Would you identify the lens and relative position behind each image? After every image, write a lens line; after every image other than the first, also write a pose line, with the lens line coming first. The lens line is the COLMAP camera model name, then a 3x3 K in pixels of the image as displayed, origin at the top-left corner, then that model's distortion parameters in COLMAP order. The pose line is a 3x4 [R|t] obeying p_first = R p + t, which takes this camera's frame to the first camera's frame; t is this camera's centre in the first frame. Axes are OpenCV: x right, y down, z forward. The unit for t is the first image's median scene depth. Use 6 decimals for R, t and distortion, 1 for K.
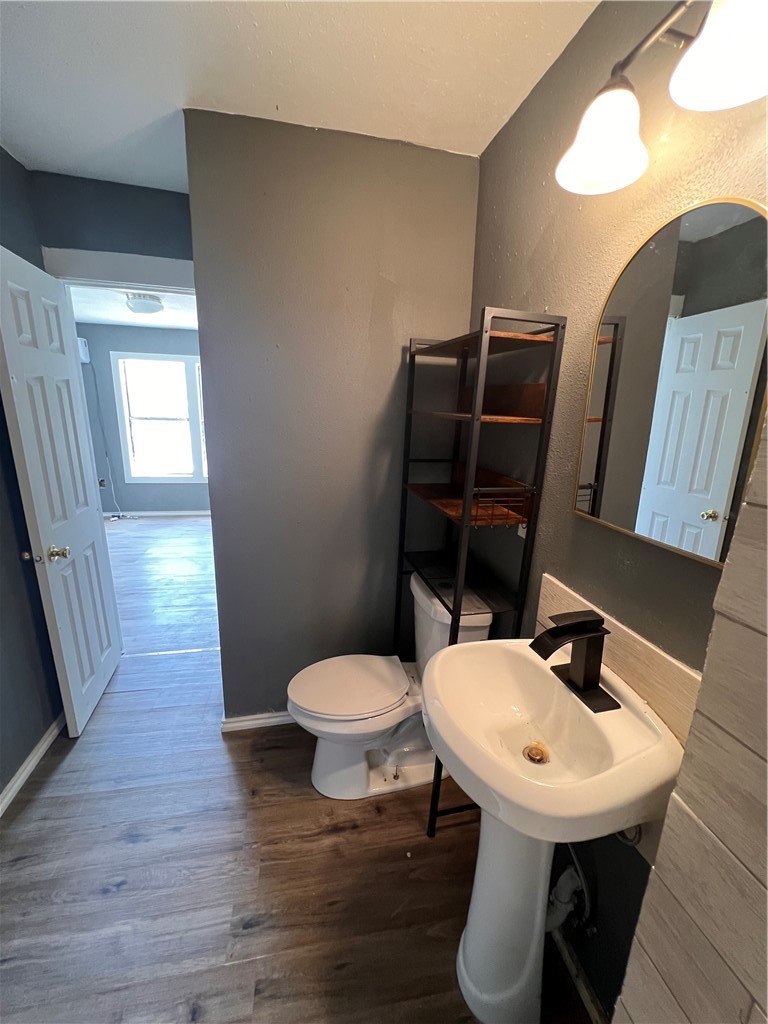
lens RADIAL K [[413.4, 0, 383.7], [0, 413.4, 511.2], [0, 0, 1]] dist [-0.003309, -0.000357]
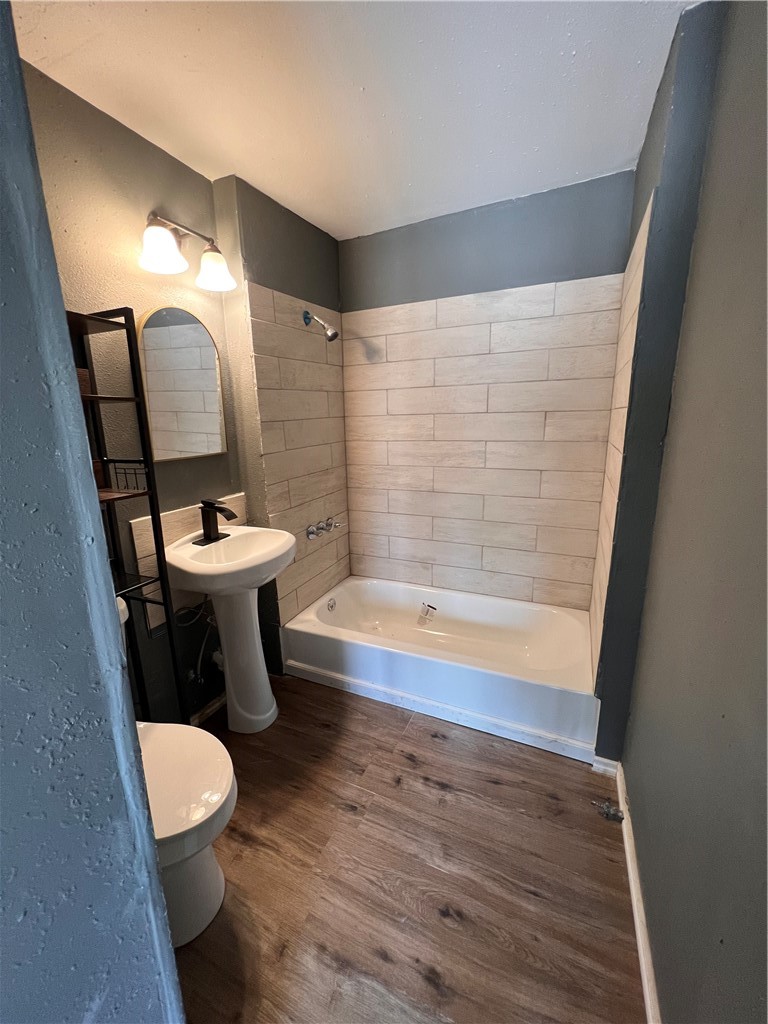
lens RADIAL K [[419.1, 0, 383.1], [0, 419.1, 507.5], [0, 0, 1]] dist [0.002876, 0.000166]
pose [[-0.806056, -0.151809, 0.572038, -0.940627], [0.132370, 0.895815, 0.424256, -0.325160], [-0.576846, 0.417695, -0.701982, 1.382592]]
